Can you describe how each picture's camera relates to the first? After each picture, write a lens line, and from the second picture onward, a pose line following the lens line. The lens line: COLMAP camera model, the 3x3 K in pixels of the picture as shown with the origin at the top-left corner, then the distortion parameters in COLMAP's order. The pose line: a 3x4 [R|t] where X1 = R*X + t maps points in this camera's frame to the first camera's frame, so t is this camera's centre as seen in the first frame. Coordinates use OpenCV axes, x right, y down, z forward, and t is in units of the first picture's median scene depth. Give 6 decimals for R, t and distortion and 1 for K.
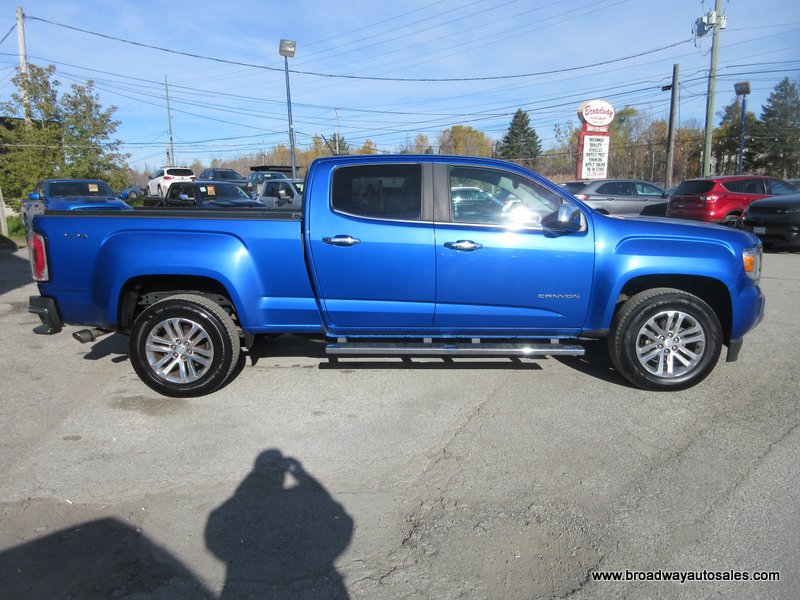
lens RADIAL K [[602.1, 0, 400.0], [0, 602.1, 300.0], [0, 0, 1]] dist [0.014071, -0.000908]
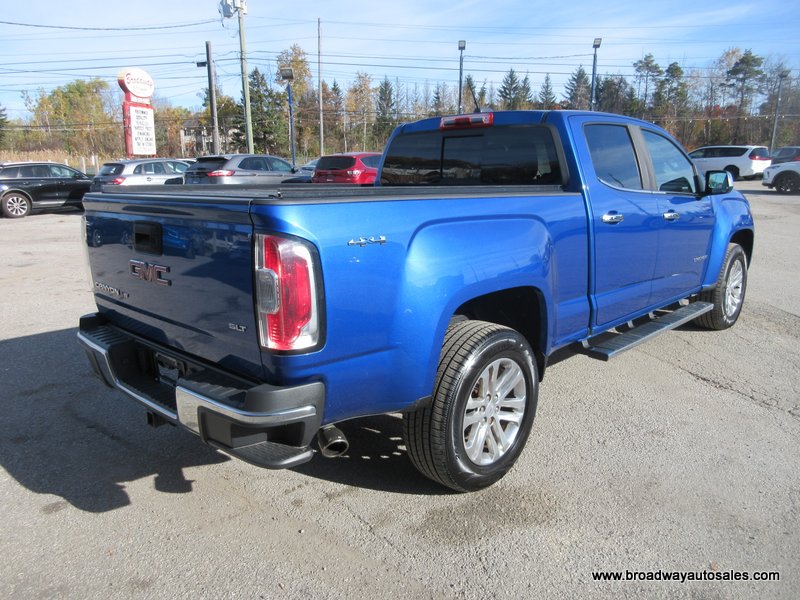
lens RADIAL K [[602.1, 0, 400.0], [0, 602.1, 300.0], [0, 0, 1]] dist [0.014071, -0.000908]
pose [[0.699793, -0.156115, 0.697078, -0.091608], [0.131586, 0.987300, 0.089013, -0.010463], [-0.702122, 0.029435, 0.711448, 0.068299]]
